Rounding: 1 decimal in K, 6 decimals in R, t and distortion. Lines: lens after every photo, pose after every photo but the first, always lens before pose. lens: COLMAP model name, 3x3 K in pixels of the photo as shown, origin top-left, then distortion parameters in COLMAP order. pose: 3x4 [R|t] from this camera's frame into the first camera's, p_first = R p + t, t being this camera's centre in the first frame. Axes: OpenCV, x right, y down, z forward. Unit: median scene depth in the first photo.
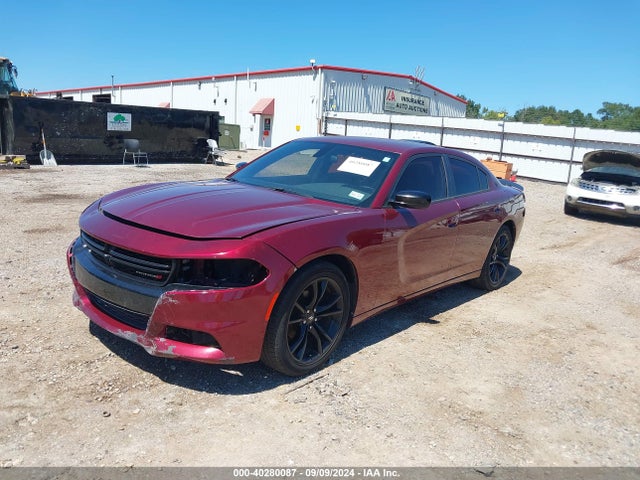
lens RADIAL K [[513.4, 0, 321.4], [0, 513.4, 246.4], [0, 0, 1]] dist [-0.011355, 0.012617]
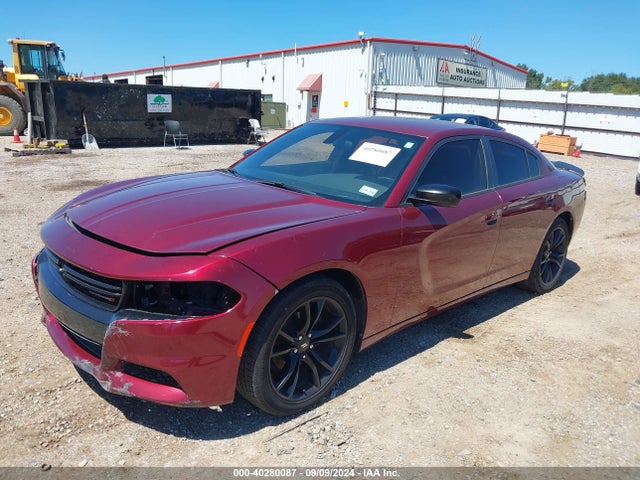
lens RADIAL K [[513.4, 0, 321.3], [0, 513.4, 244.1], [0, 0, 1]] dist [-0.011355, 0.012617]
pose [[0.994431, 0.001989, -0.105368, 0.053121], [0.002293, 0.999177, 0.040508, -0.031576], [0.105362, -0.040524, 0.993608, 0.112838]]
